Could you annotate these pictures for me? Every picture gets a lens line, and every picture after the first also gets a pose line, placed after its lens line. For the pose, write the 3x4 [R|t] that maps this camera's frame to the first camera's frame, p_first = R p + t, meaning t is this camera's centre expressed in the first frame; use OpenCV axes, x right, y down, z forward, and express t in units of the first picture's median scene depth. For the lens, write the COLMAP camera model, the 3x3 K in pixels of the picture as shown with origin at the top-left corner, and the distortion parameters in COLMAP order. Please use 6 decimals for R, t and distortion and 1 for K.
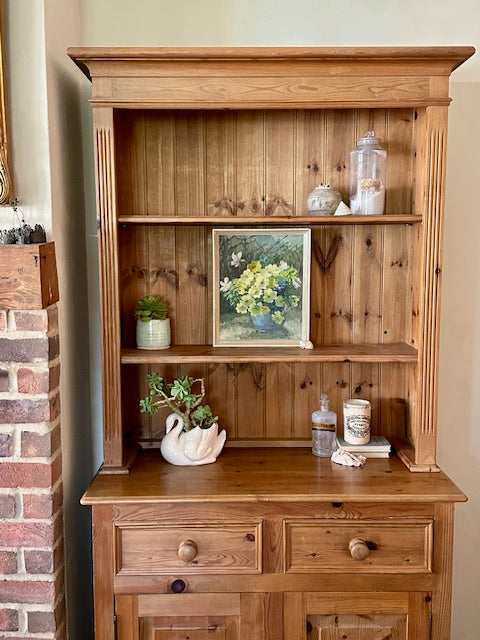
lens RADIAL K [[667.0, 0, 236.0], [0, 667.0, 318.4], [0, 0, 1]] dist [0.062974, 0.000000]
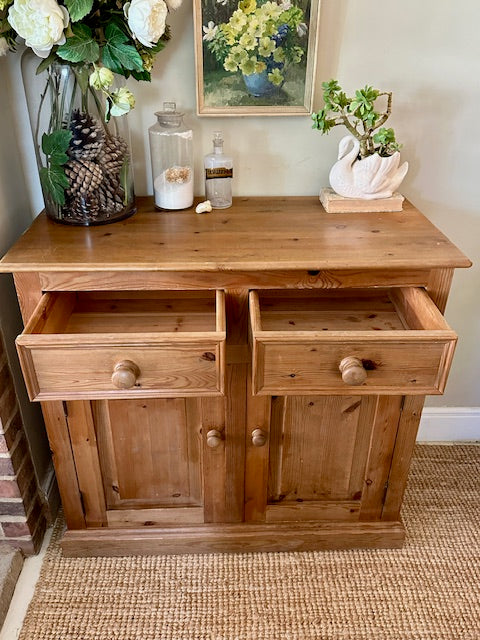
lens RADIAL K [[529.3, 0, 236.6], [0, 529.3, 323.0], [0, 0, 1]] dist [0.056679, -0.086098]
pose [[0.999502, -0.002441, 0.031468, 0.033460], [-0.010198, 0.918555, 0.395161, 0.076914], [-0.029870, -0.395285, 0.918073, 0.370664]]
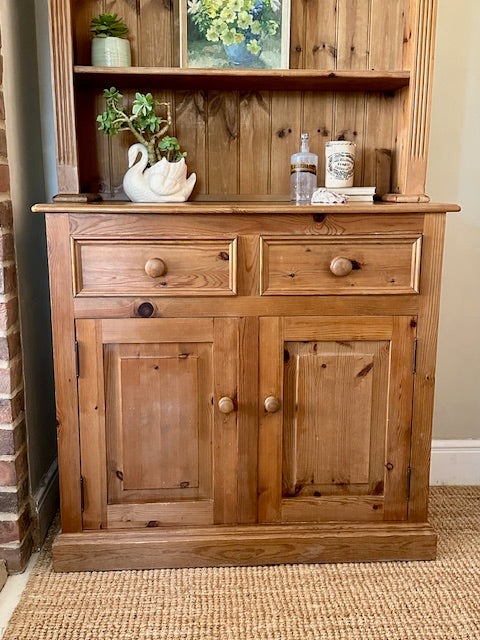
lens RADIAL K [[667.0, 0, 238.5], [0, 667.0, 323.0], [0, 0, 1]] dist [0.062974, 0.000000]
pose [[0.998672, -0.003719, 0.051380, -0.005638], [-0.001285, 0.995281, 0.097021, 0.324014], [-0.051498, -0.096958, 0.993955, 0.088324]]
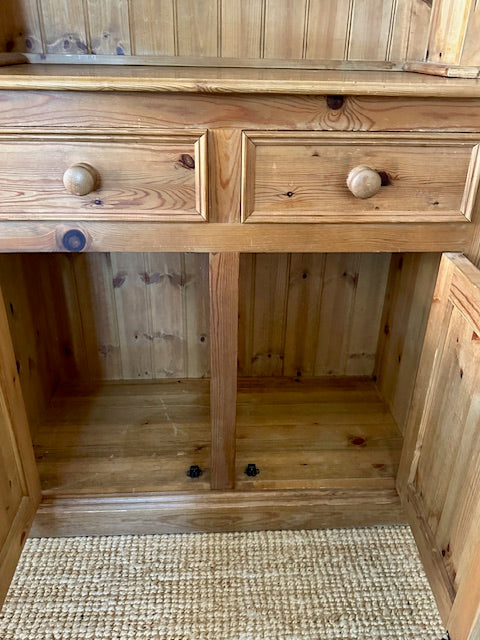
lens RADIAL K [[529.3, 0, 242.0], [0, 529.3, 321.5], [0, 0, 1]] dist [0.056679, -0.086098]
pose [[0.998480, 0.000037, 0.055118, 0.043565], [-0.019923, 0.932632, 0.360278, 0.282882], [-0.051391, -0.360829, 0.931215, 0.496547]]
